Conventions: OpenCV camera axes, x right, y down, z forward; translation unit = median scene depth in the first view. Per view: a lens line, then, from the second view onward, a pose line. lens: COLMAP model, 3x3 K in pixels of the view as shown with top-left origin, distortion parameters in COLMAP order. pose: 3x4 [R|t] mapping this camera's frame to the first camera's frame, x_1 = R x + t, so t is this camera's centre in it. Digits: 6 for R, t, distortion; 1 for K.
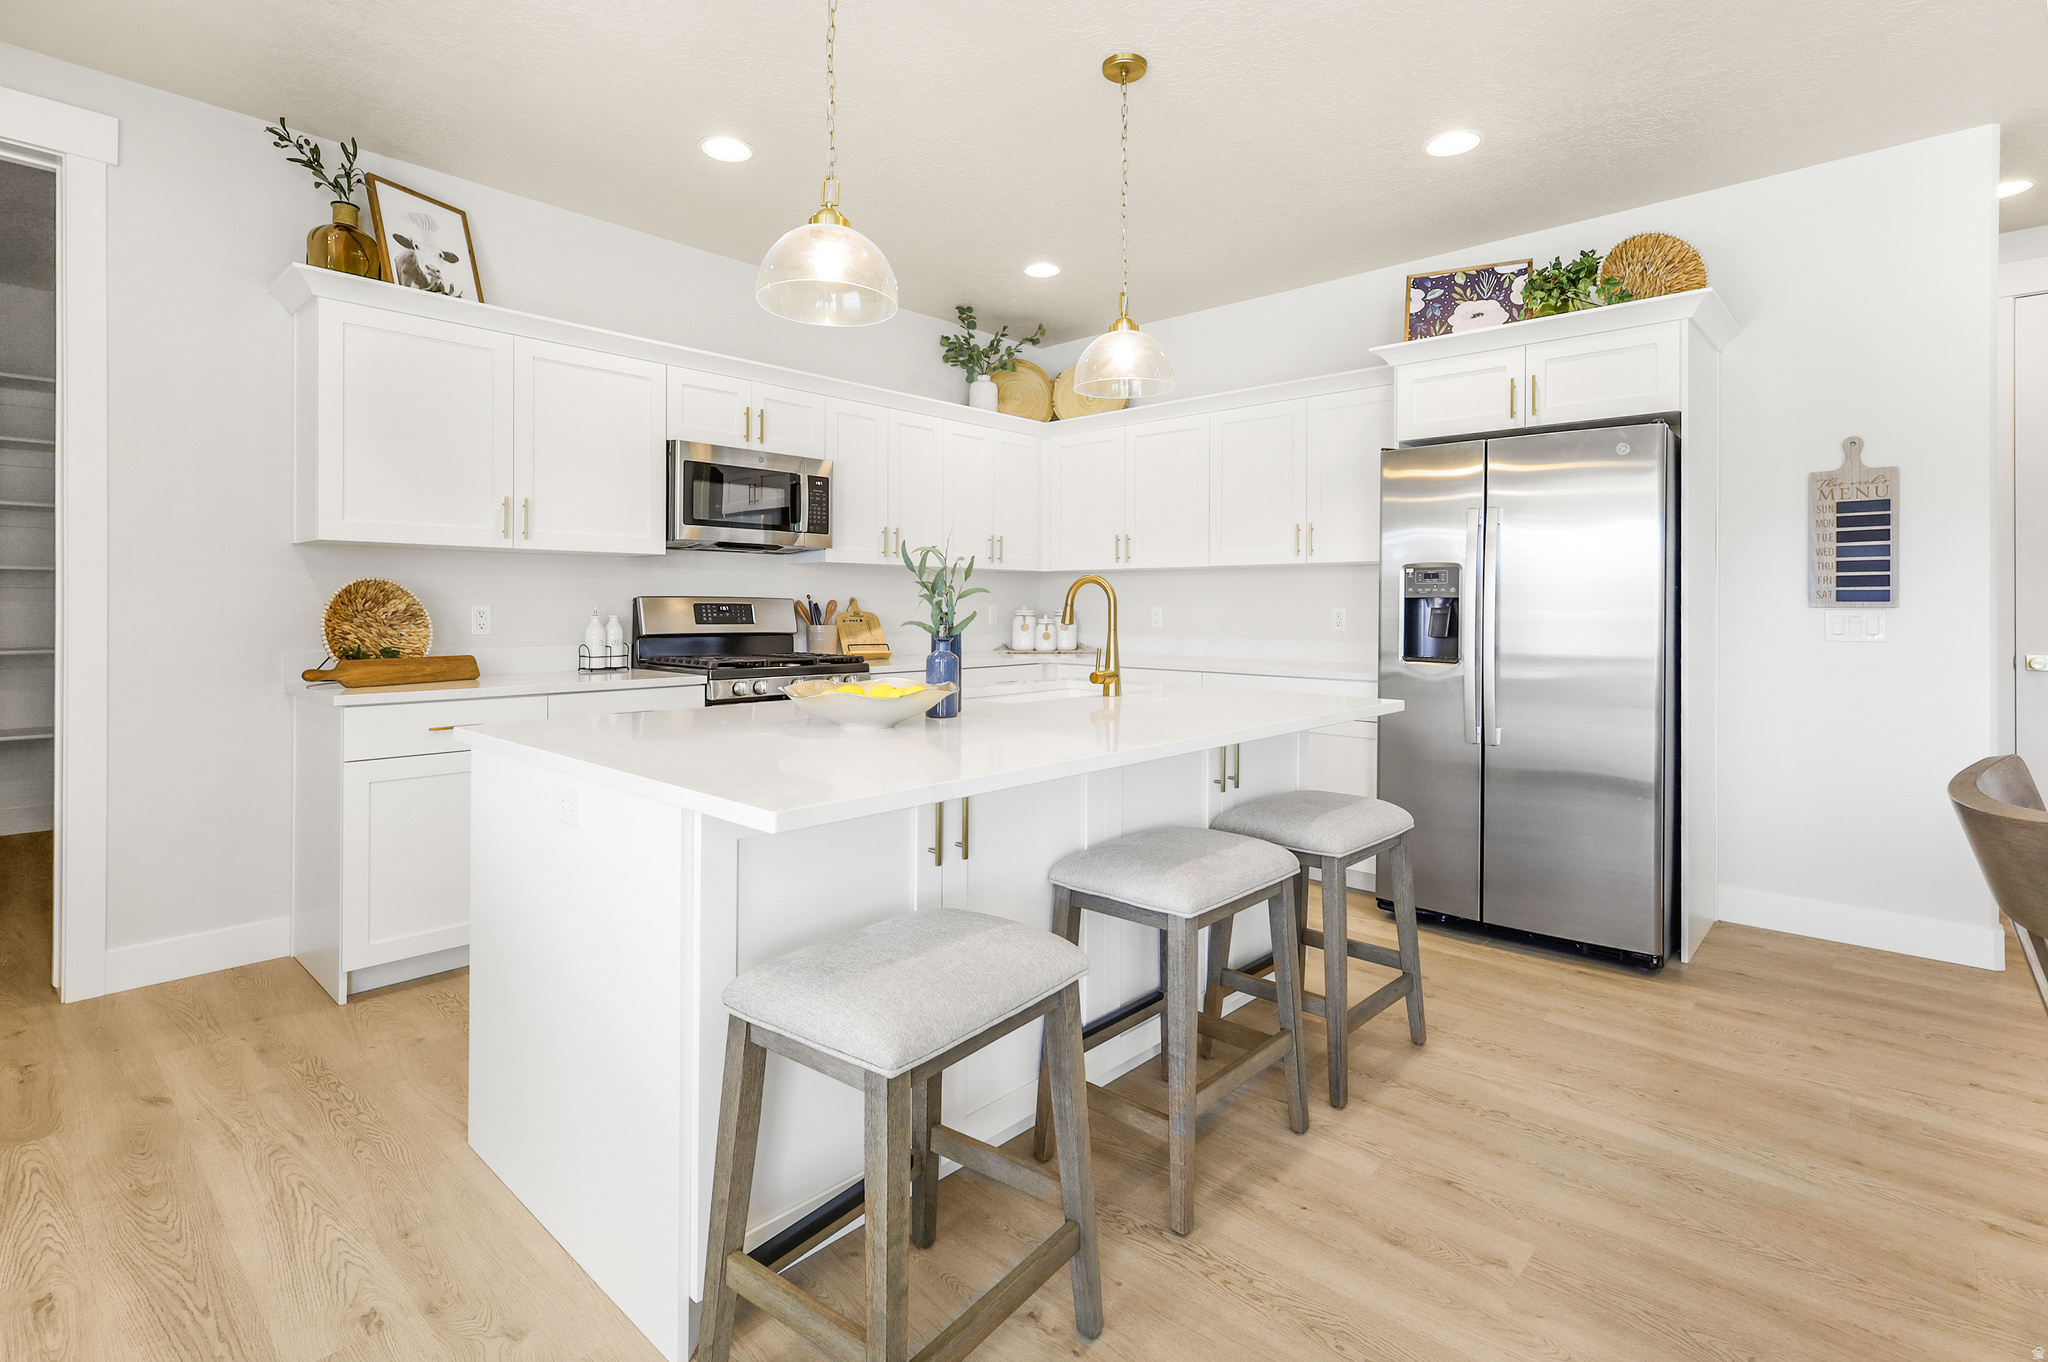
lens RADIAL K [[985.7, 0, 993.3], [0, 985.7, 597.7], [0, 0, 1]] dist [0.005311, -0.000234]
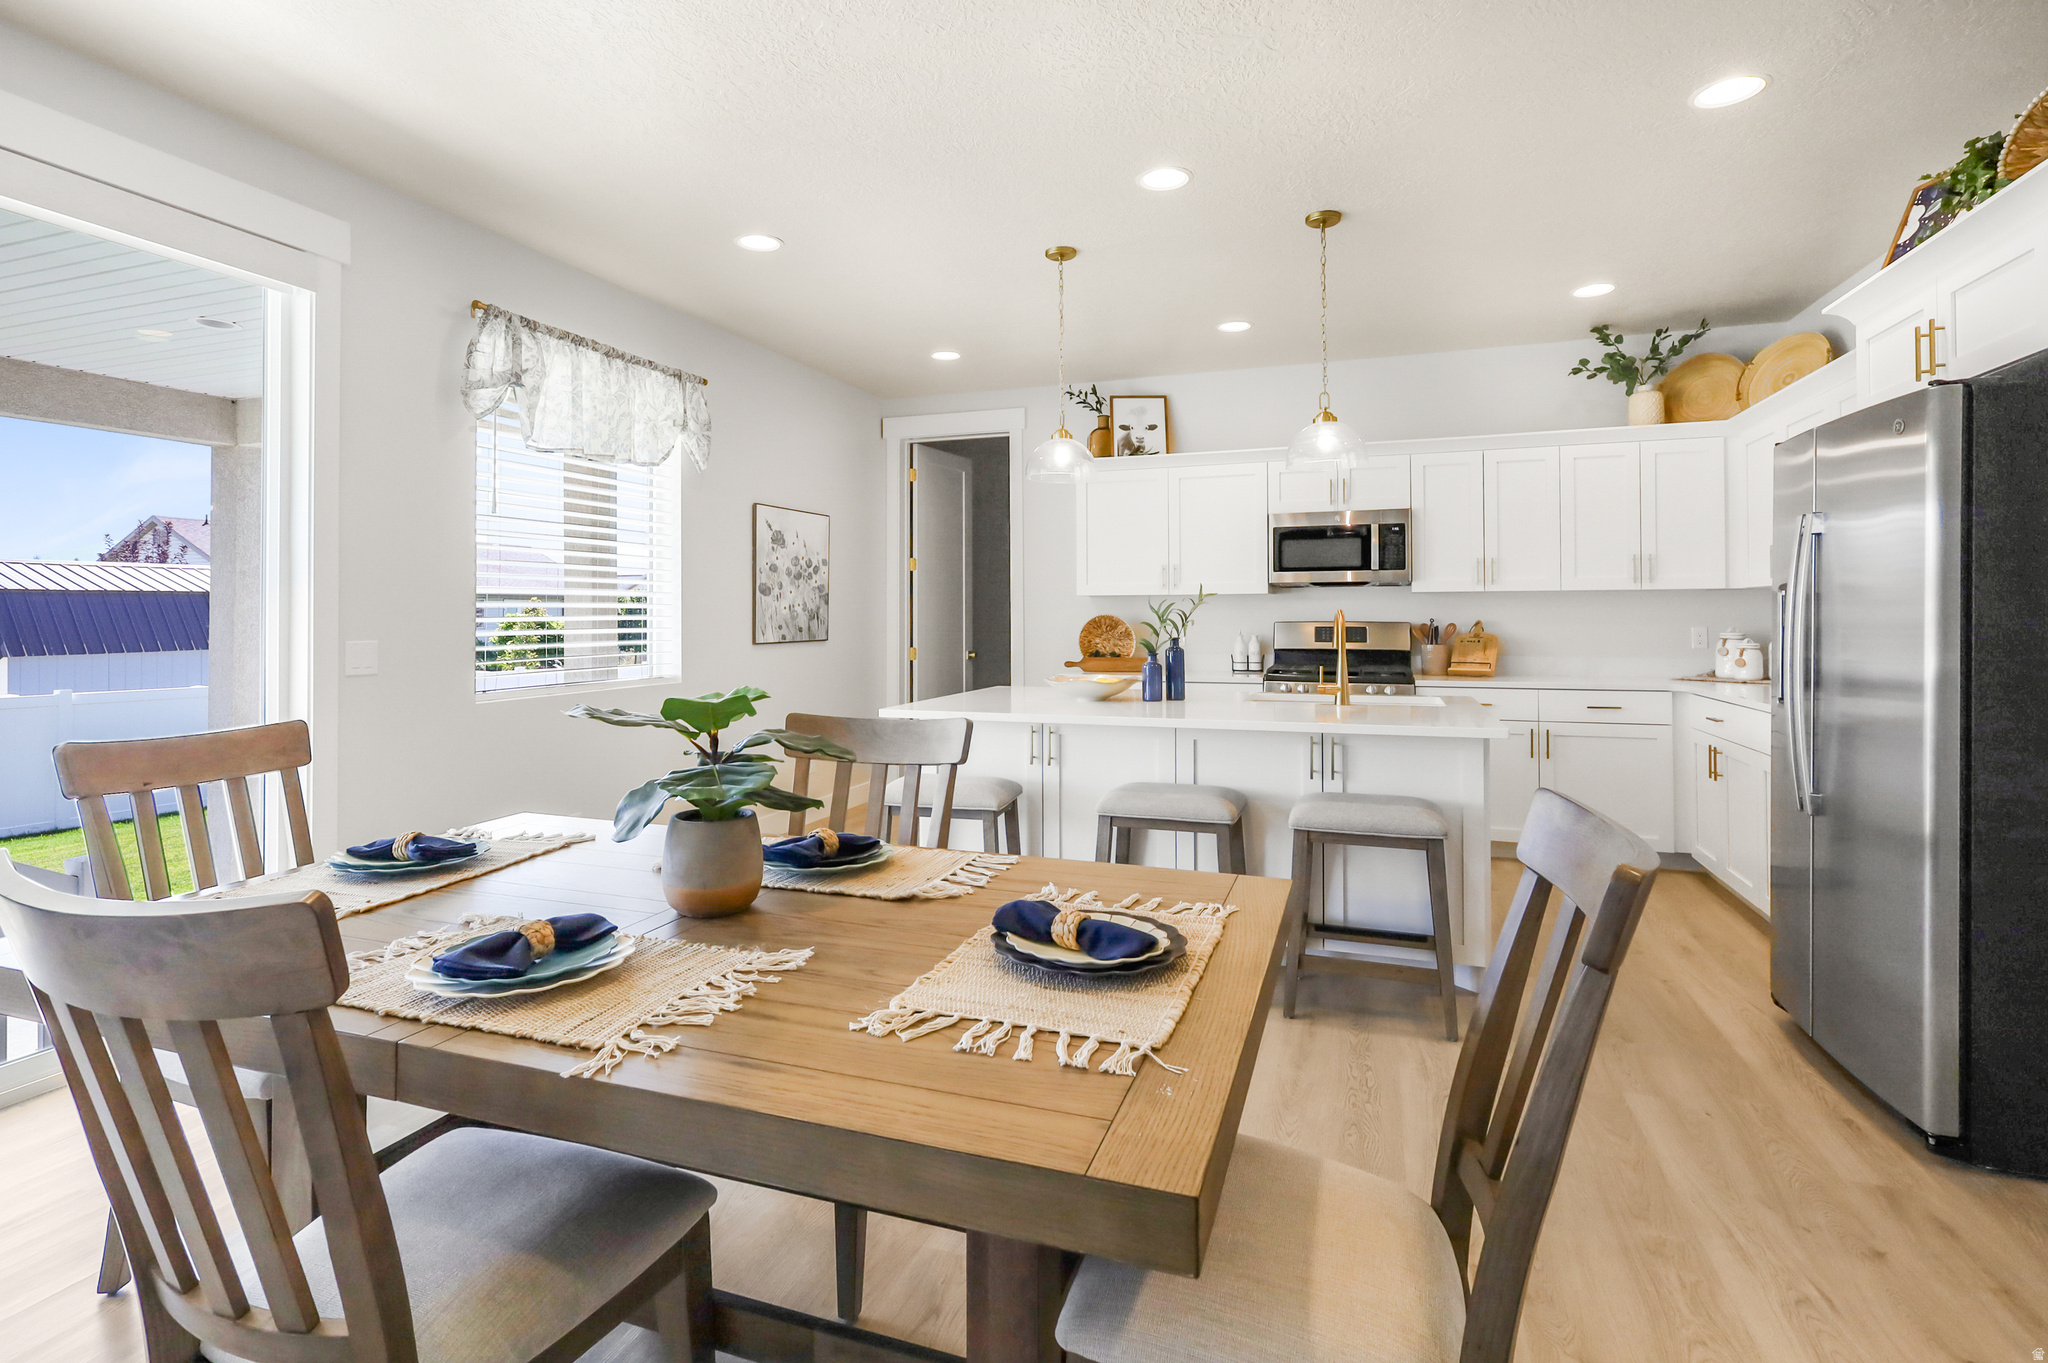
lens RADIAL K [[985.7, 0, 1017.8], [0, 985.7, 614.6], [0, 0, 1]] dist [0.005311, -0.000234]
pose [[0.392045, -0.007285, -0.919917, 0.823463], [0.013837, 0.999902, -0.002021, -0.014372], [0.919842, -0.011937, 0.392107, 0.089698]]
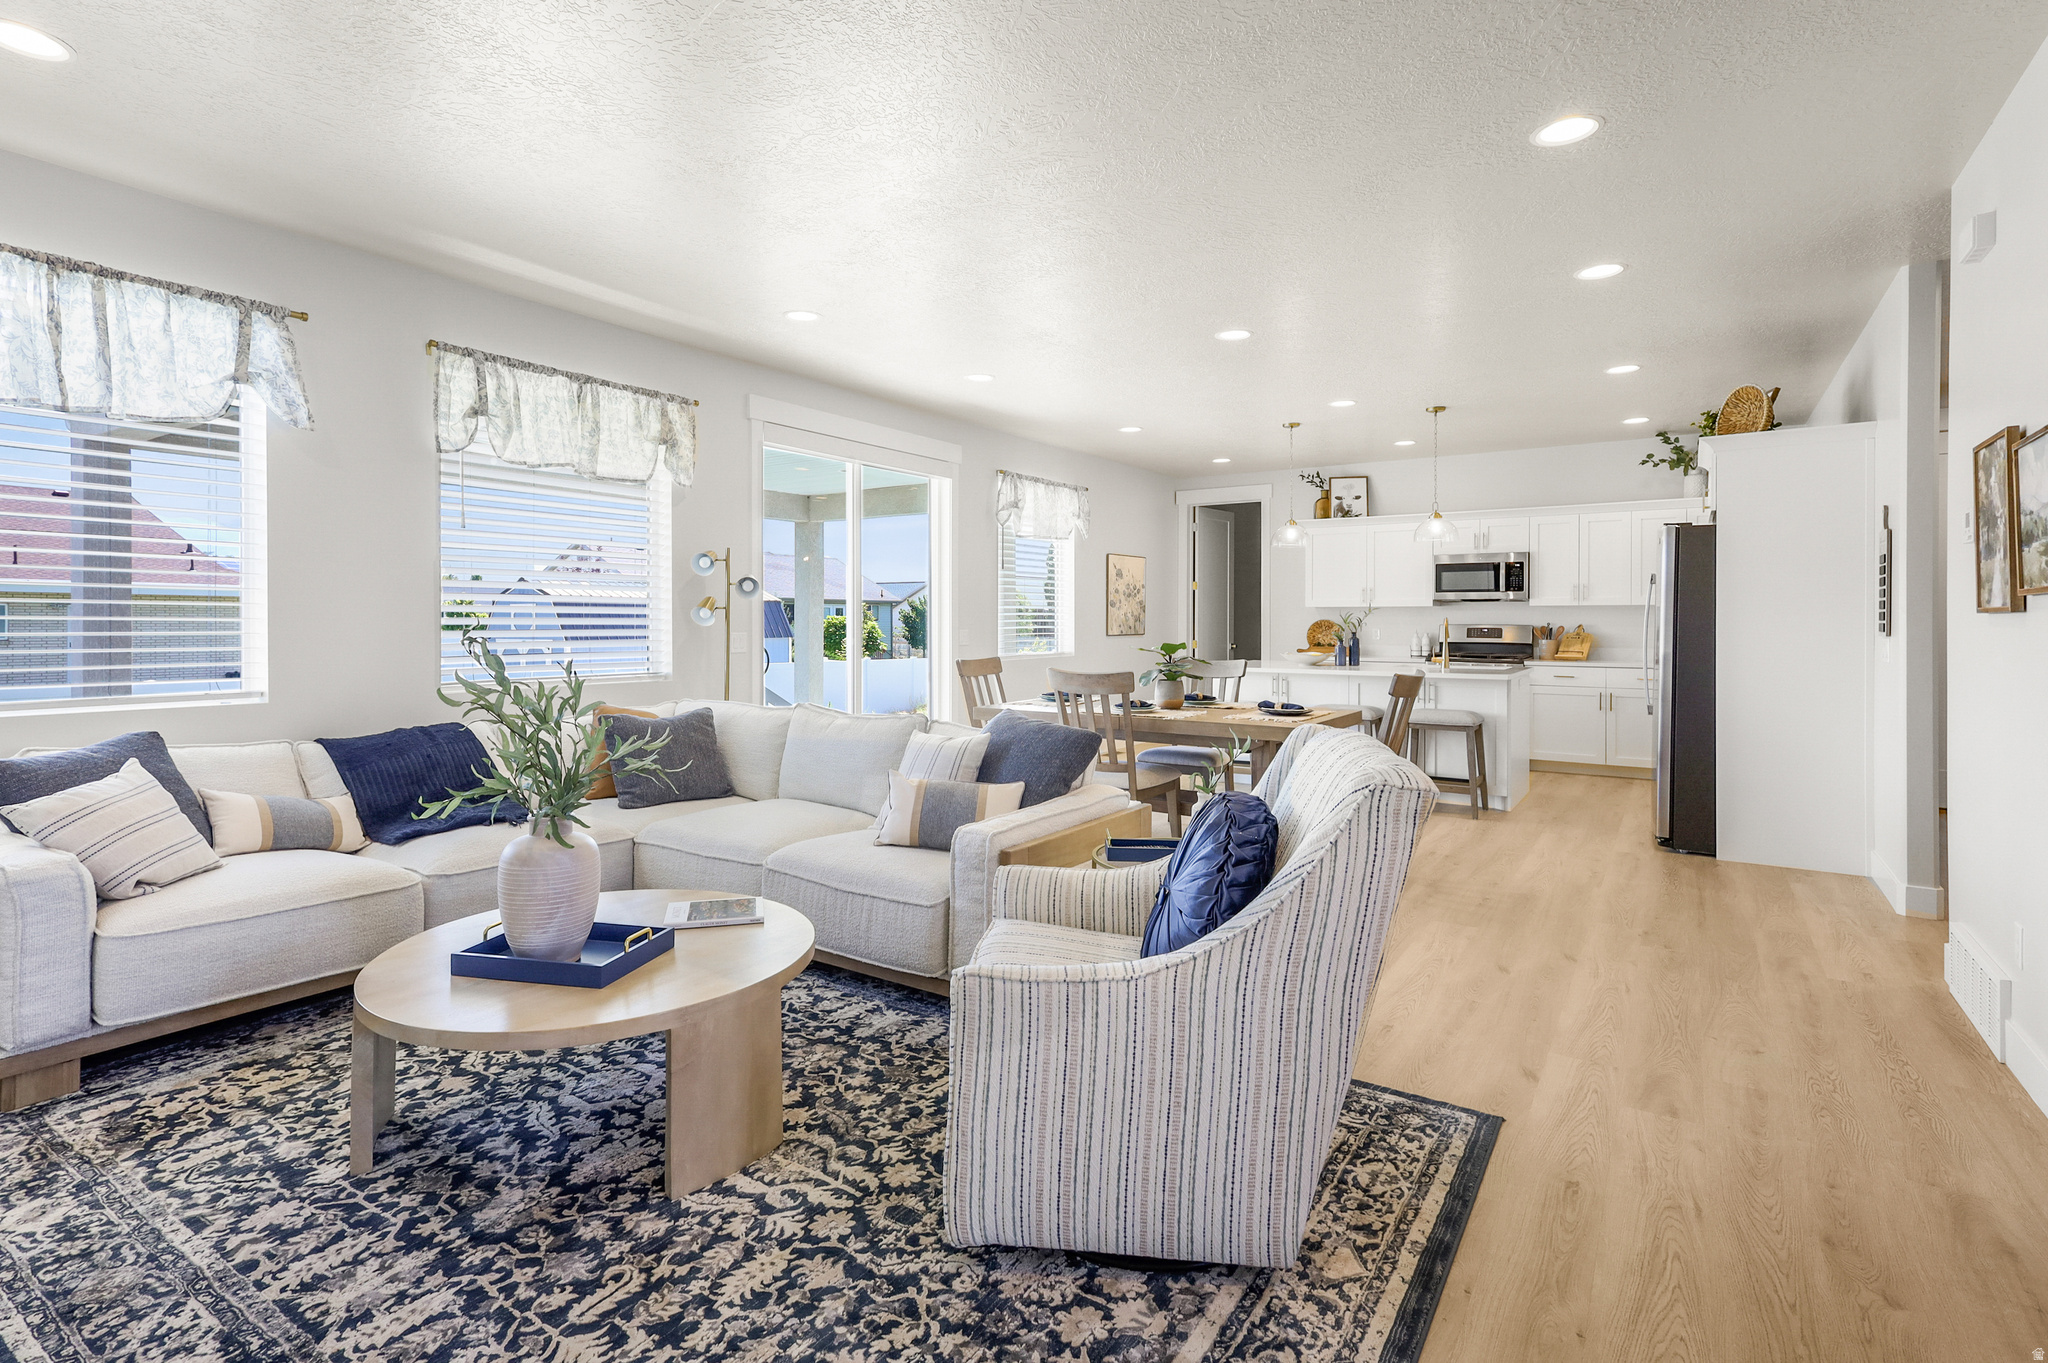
lens RADIAL K [[985.7, 0, 1002.5], [0, 985.7, 626.8], [0, 0, 1]] dist [0.005311, -0.000234]
pose [[0.141001, 0.003738, -0.990002, 1.699022], [0.009141, 0.999945, 0.005078, -0.016288], [0.989967, -0.009766, 0.140960, -0.283215]]
